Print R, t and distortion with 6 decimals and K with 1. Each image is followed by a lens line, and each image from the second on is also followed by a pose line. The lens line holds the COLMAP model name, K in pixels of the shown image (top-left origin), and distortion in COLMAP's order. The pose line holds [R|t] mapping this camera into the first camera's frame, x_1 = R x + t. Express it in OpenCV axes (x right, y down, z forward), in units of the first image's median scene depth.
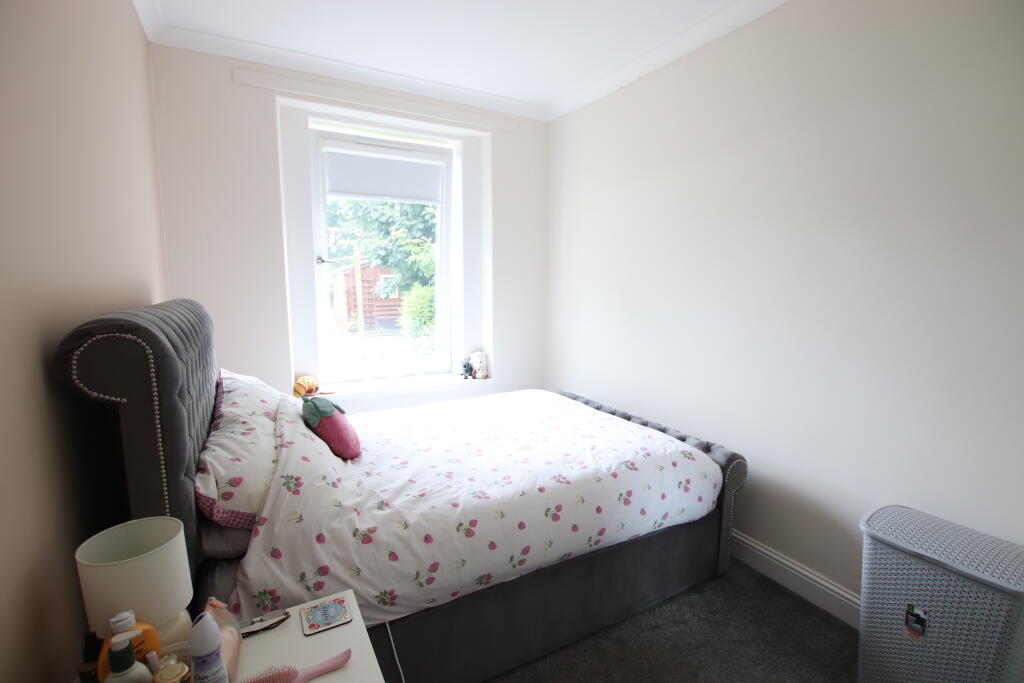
lens RADIAL K [[473.6, 0, 510.3], [0, 473.6, 347.1], [0, 0, 1]] dist [-0.027239, -0.000329]
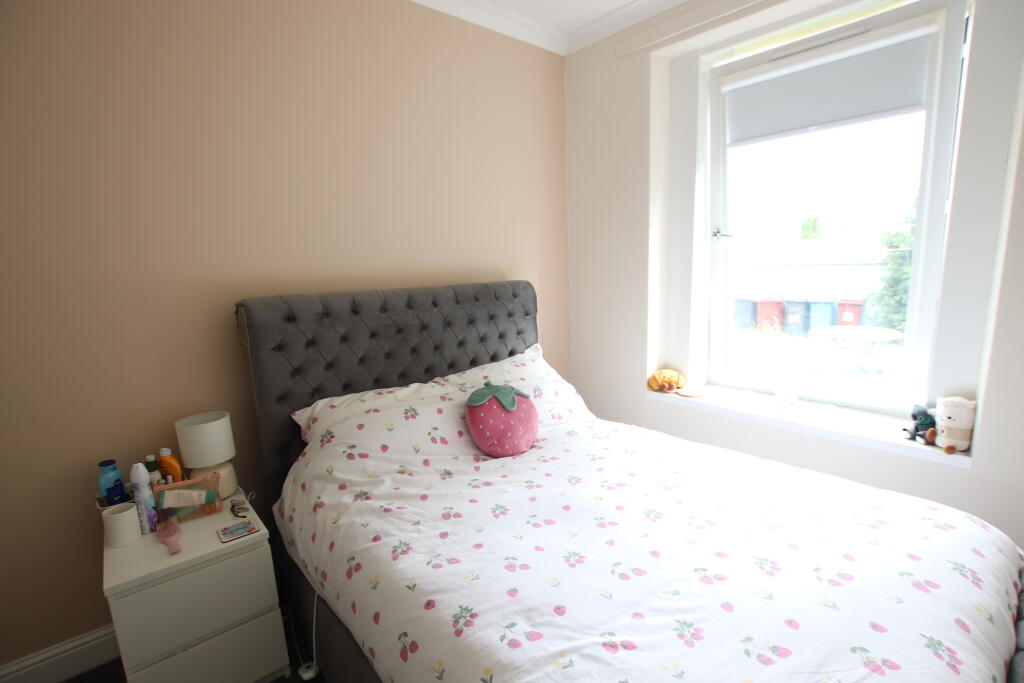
lens RADIAL K [[473.6, 0, 510.3], [0, 473.6, 347.1], [0, 0, 1]] dist [-0.027239, -0.000329]
pose [[0.202271, 0.156145, -0.966802, 0.611351], [-0.098179, 0.985467, 0.138619, -0.127709], [0.974396, 0.066881, 0.214661, 0.907933]]
